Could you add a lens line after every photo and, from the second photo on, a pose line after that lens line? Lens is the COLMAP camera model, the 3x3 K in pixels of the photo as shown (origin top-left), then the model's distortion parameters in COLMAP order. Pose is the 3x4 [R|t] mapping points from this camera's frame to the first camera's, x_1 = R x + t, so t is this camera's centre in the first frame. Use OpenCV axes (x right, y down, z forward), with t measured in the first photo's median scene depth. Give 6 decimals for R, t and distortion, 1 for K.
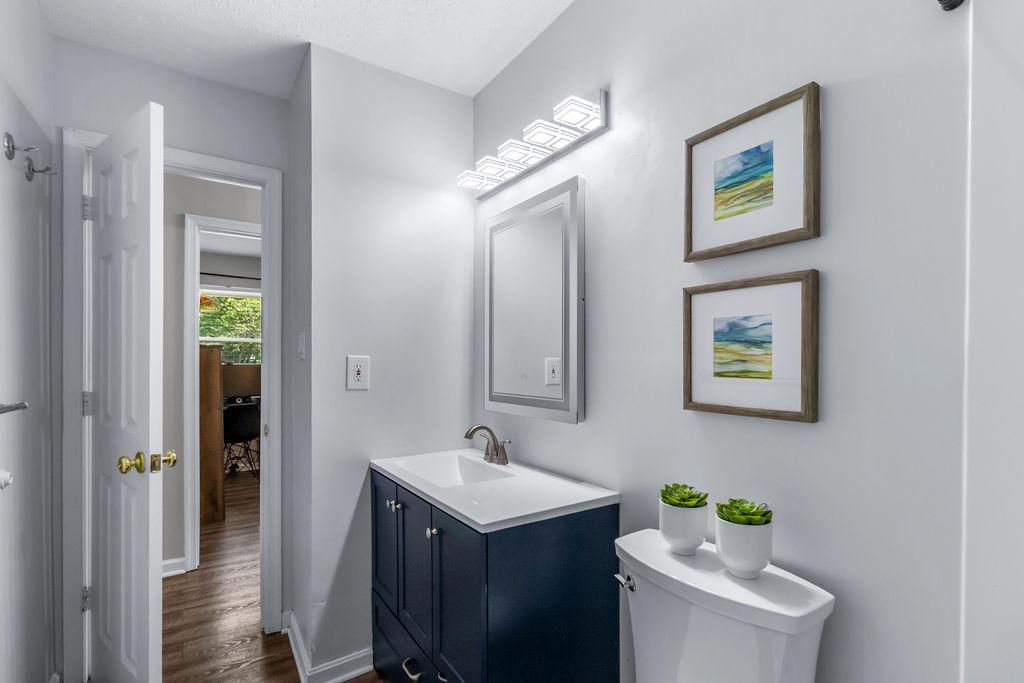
lens RADIAL K [[475.1, 0, 512.5], [0, 475.1, 351.9], [0, 0, 1]] dist [-0.001437, -0.001586]
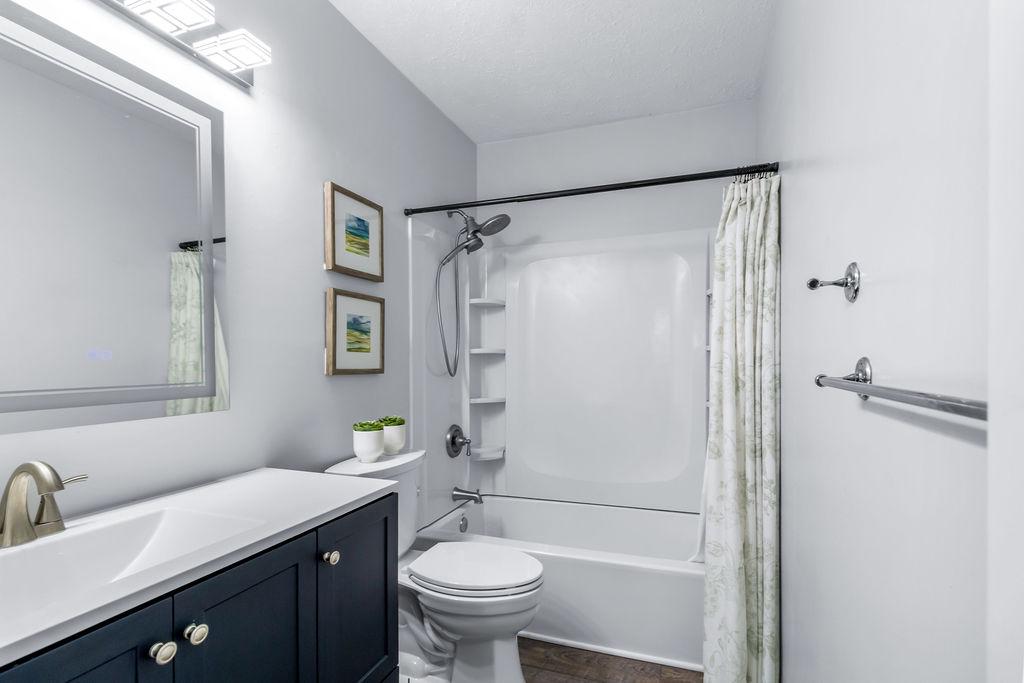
lens RADIAL K [[475.1, 0, 514.7], [0, 475.1, 349.2], [0, 0, 1]] dist [-0.001437, -0.001586]
pose [[-0.574590, 0.023896, 0.818092, -1.188190], [-0.006475, 0.999410, -0.033740, 0.096610], [-0.818416, -0.024683, -0.574096, 1.489811]]
